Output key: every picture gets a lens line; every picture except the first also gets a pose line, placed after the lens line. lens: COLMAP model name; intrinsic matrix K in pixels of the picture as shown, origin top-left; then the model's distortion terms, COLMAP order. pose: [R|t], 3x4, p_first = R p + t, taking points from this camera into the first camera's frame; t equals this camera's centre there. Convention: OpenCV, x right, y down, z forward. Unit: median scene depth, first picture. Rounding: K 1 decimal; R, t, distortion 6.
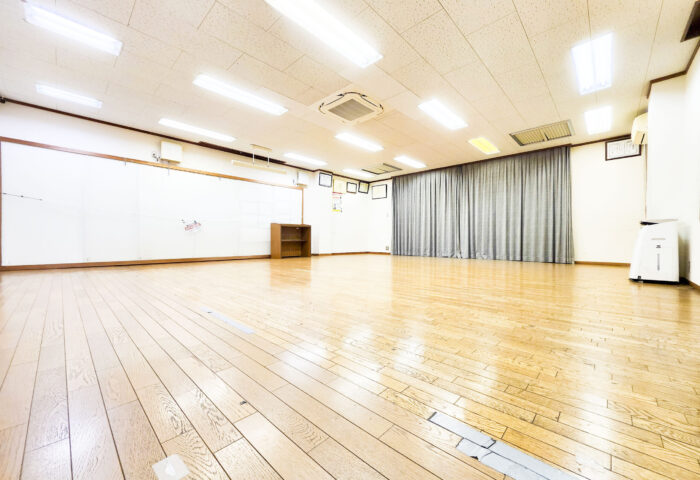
lens RADIAL K [[272.2, 0, 351.3], [0, 272.2, 236.2], [0, 0, 1]] dist [-0.000752, 0.000080]
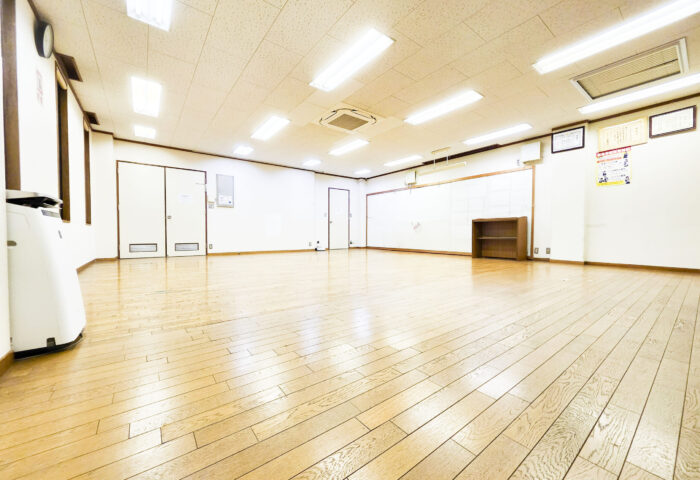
lens RADIAL K [[272.2, 0, 349.8], [0, 272.2, 238.6], [0, 0, 1]] dist [-0.000752, 0.000080]
pose [[-0.158978, 0.003509, -0.987276, 0.677502], [-0.003295, 0.999986, 0.004085, 0.015539], [0.987277, 0.003903, -0.158964, 0.710766]]
